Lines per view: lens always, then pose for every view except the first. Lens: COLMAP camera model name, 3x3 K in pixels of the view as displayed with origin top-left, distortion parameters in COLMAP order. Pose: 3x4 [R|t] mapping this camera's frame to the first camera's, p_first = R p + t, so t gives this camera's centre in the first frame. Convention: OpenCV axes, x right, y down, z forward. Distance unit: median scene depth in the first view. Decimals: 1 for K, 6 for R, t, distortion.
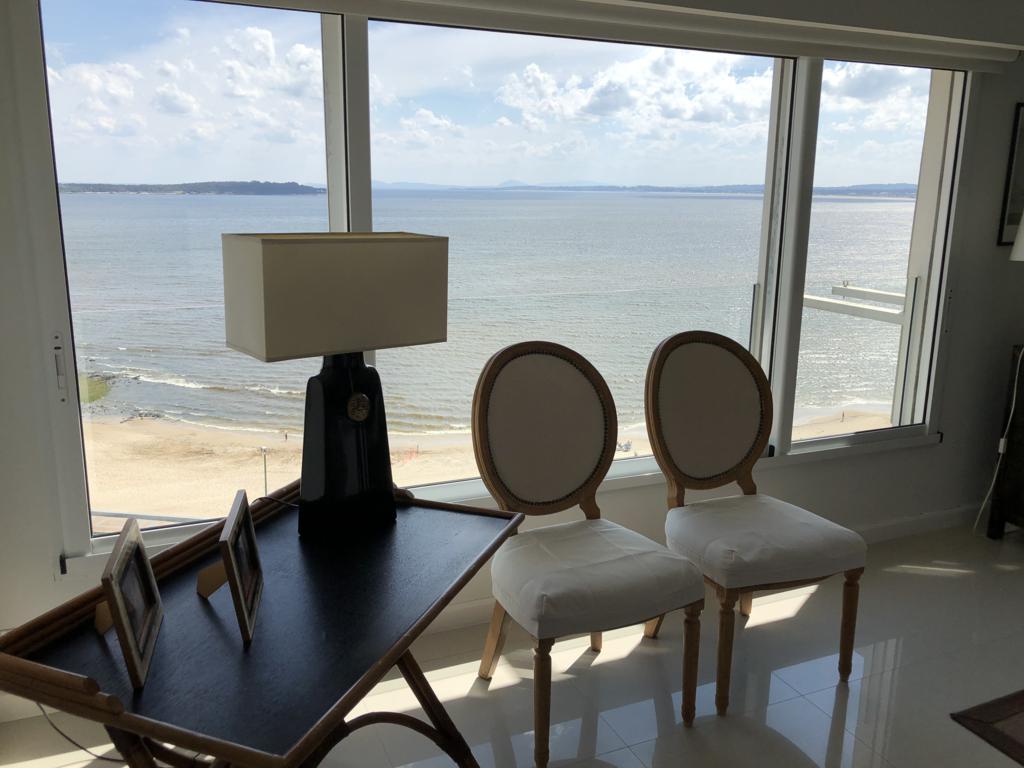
lens RADIAL K [[825.0, 0, 512.0], [0, 825.0, 384.0], [0, 0, 1]] dist [-0.005488, -0.009297]
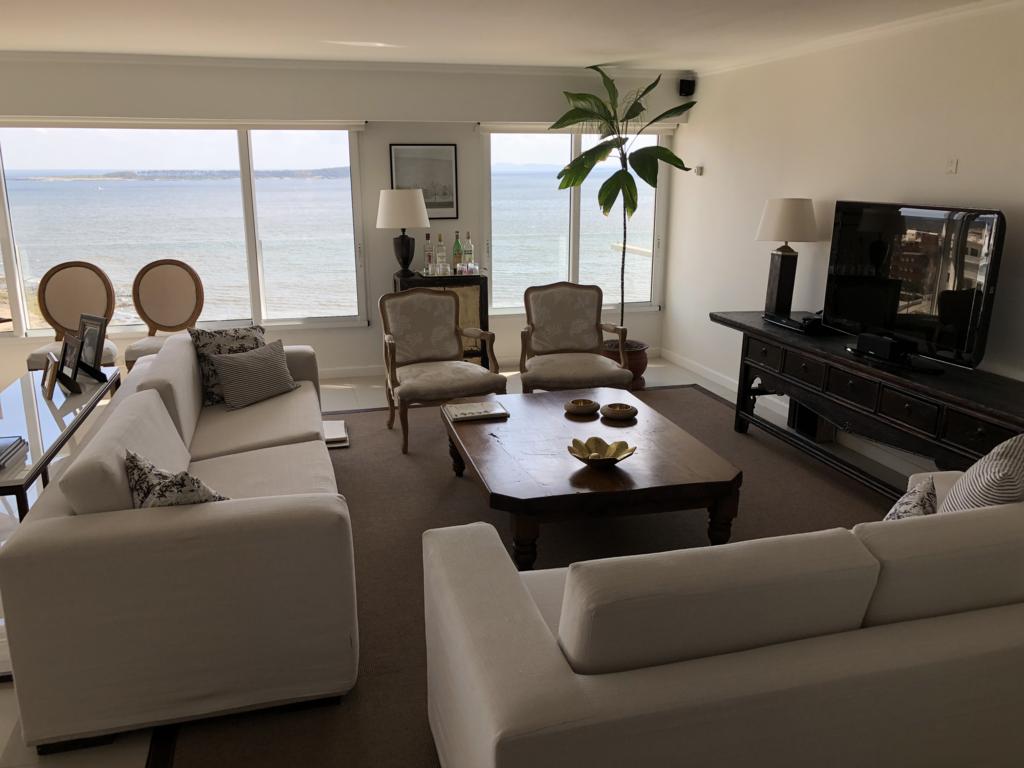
lens RADIAL K [[820.2, 0, 512.0], [0, 820.2, 384.0], [0, 0, 1]] dist [0.070341, -0.170885]
pose [[0.988063, 0.025716, -0.151890, 1.309427], [-0.022482, 0.999483, 0.022969, 0.175895], [0.152403, -0.019280, 0.988130, -0.926813]]
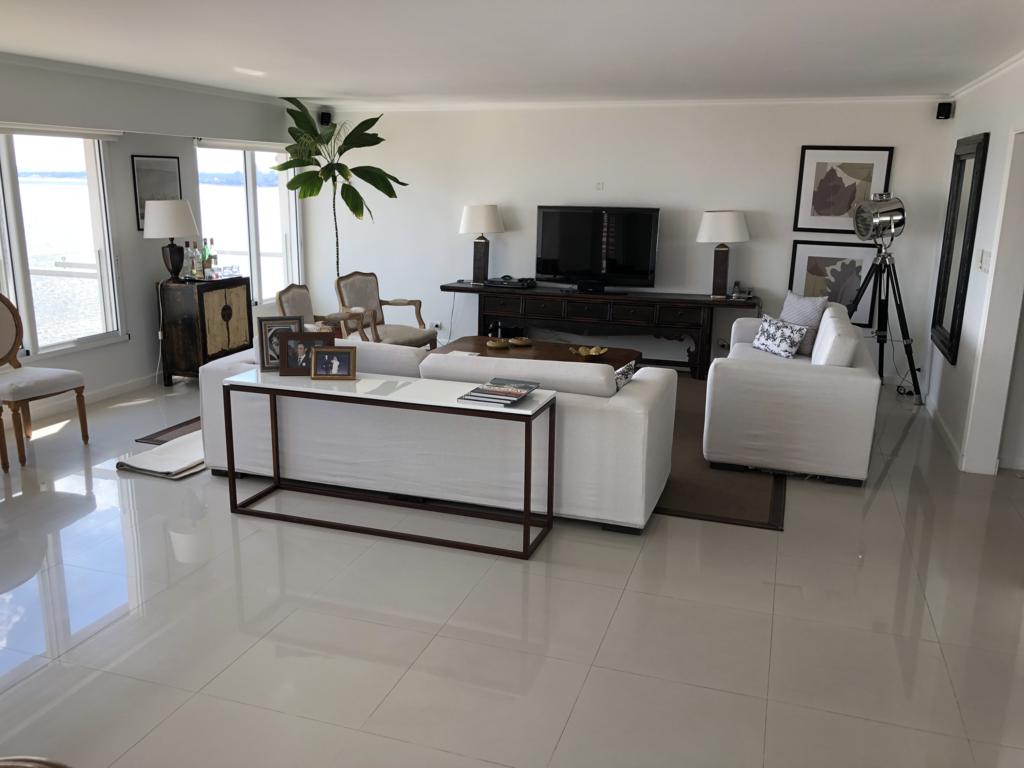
lens RADIAL K [[825.0, 0, 512.0], [0, 825.0, 384.0], [0, 0, 1]] dist [-0.005488, -0.009297]
pose [[0.665343, -0.172385, 0.726363, -0.297176], [0.159722, 0.983315, 0.087062, 0.166264], [-0.729252, 0.058090, 0.681775, -0.988603]]
